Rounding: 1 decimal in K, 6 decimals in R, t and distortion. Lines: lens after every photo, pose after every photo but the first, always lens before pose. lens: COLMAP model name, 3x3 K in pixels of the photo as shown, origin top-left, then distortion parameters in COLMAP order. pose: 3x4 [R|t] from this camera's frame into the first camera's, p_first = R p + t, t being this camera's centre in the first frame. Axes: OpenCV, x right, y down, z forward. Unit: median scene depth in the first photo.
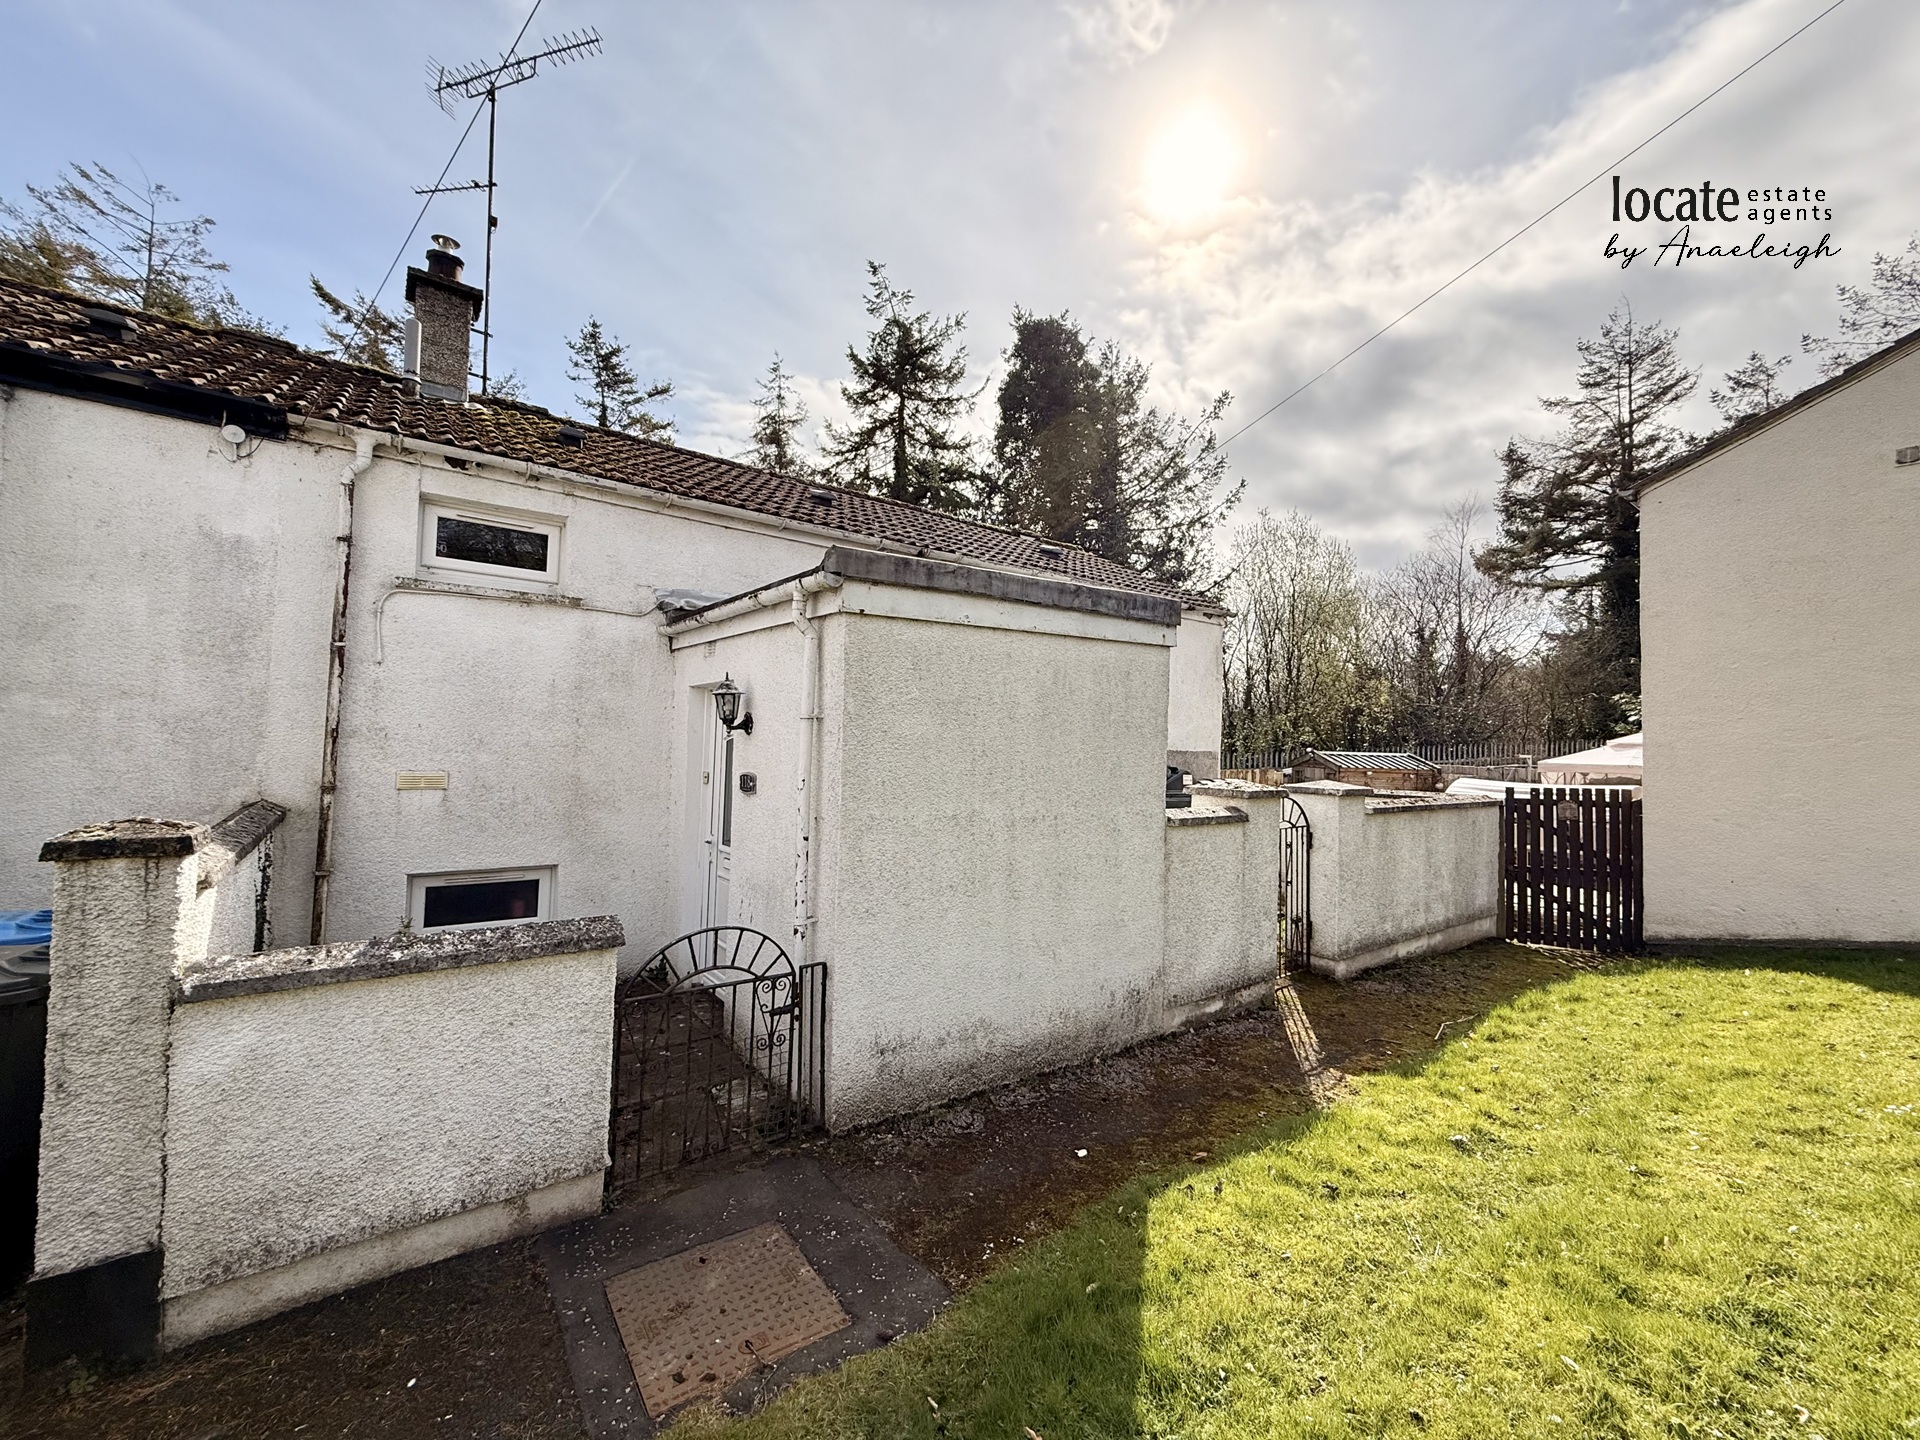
lens RADIAL K [[762.0, 0, 960.0], [0, 762.0, 720.0], [0, 0, 1]] dist [-0.000419, 0.000297]
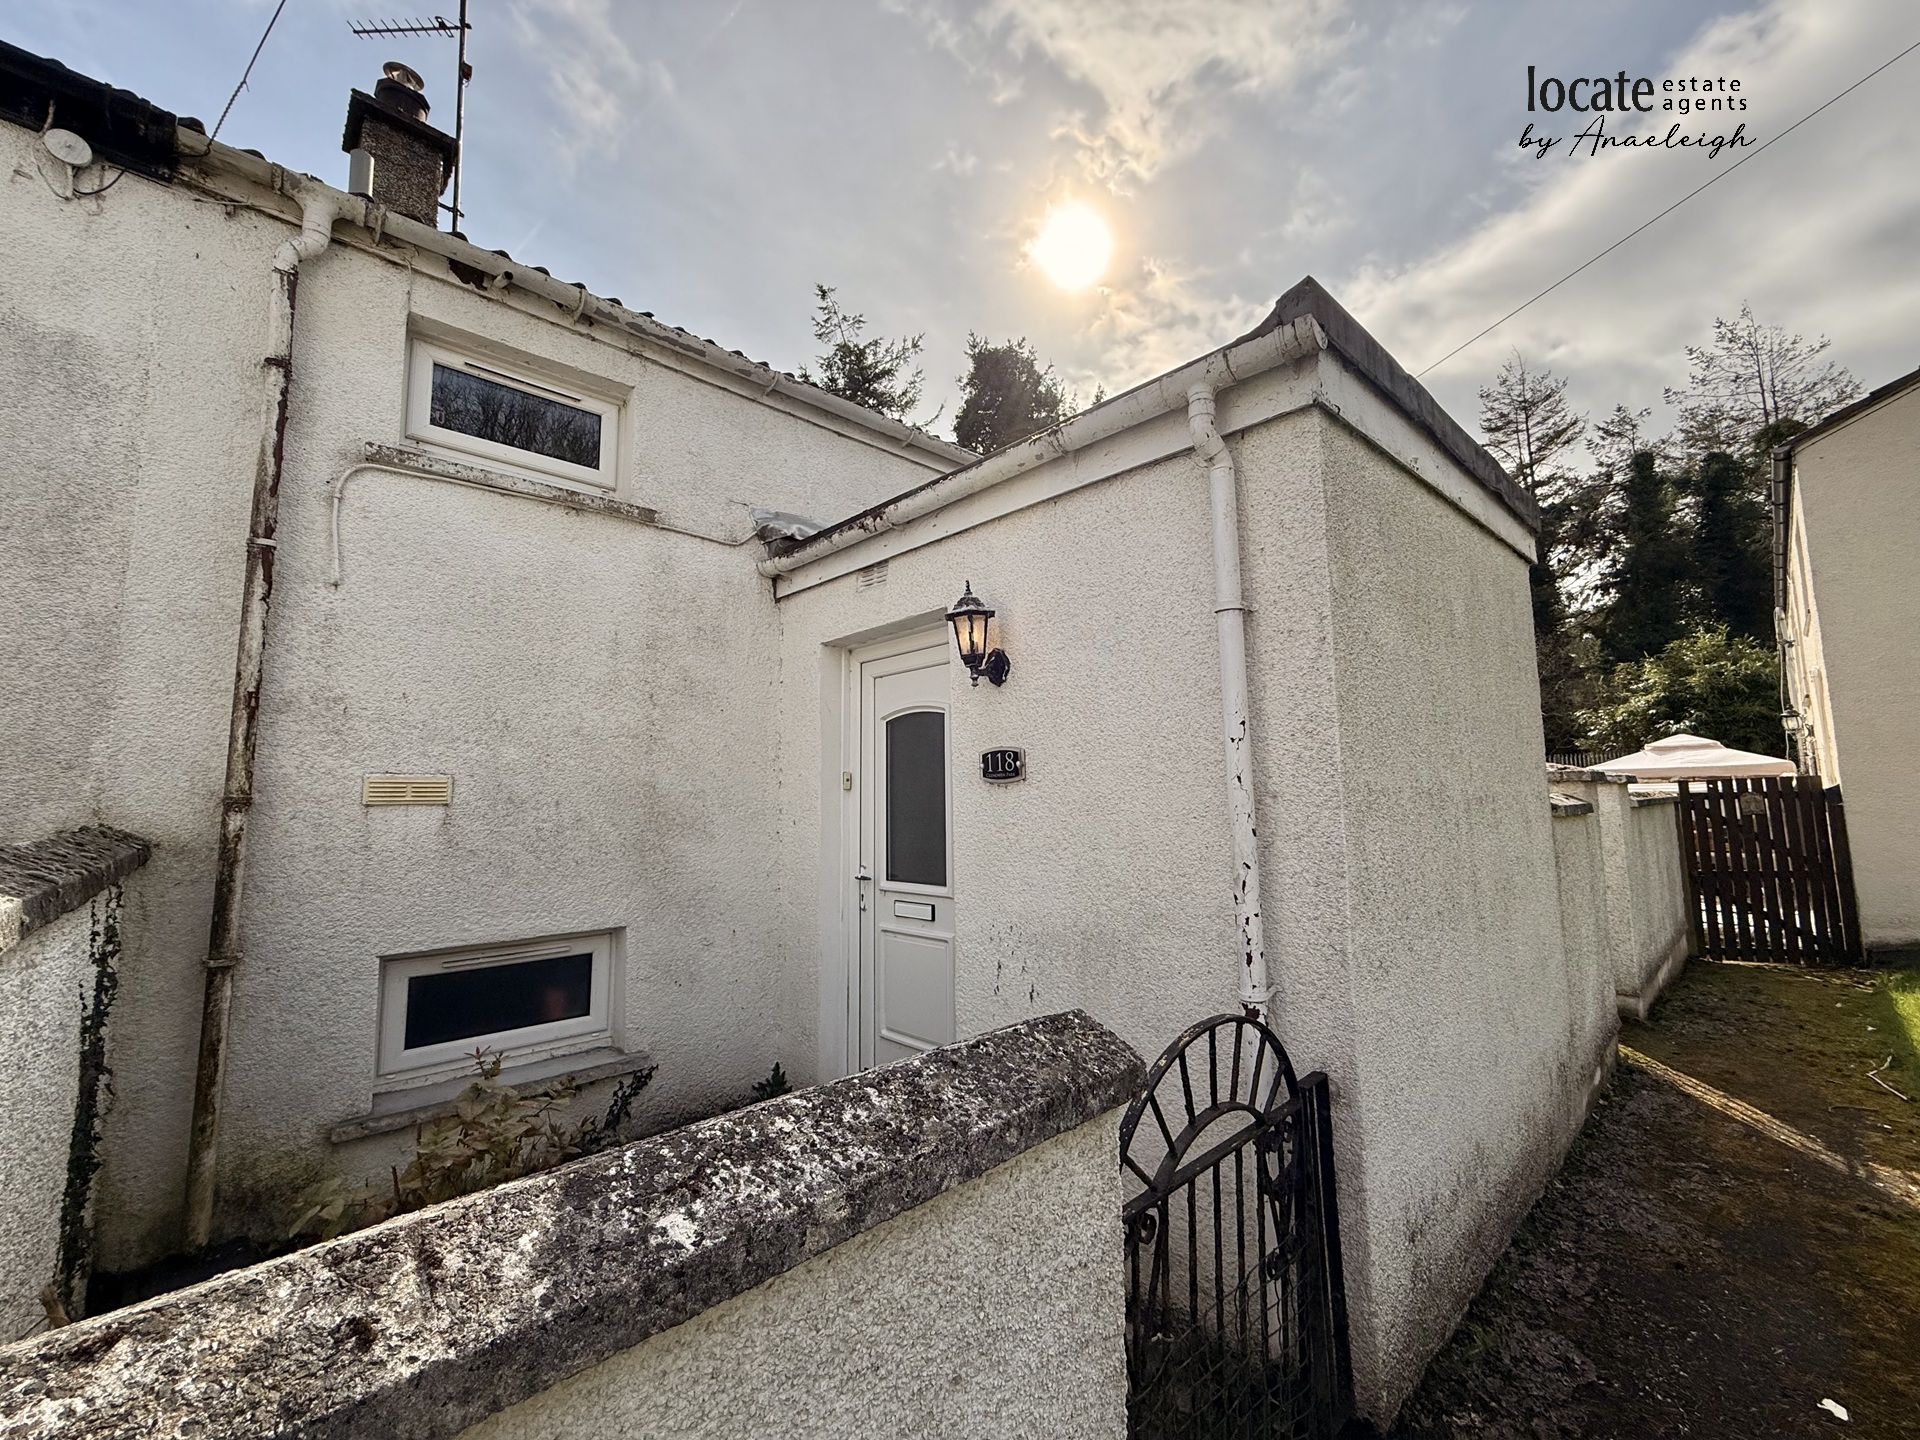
lens RADIAL K [[758.5, 0, 954.3], [0, 758.5, 721.7], [0, 0, 1]] dist [-0.001461, 0.000343]
pose [[0.993497, -0.029792, 0.109894, -0.335687], [0.037262, 0.997086, -0.066561, 0.076846], [-0.107591, 0.070223, 0.991712, 0.359377]]
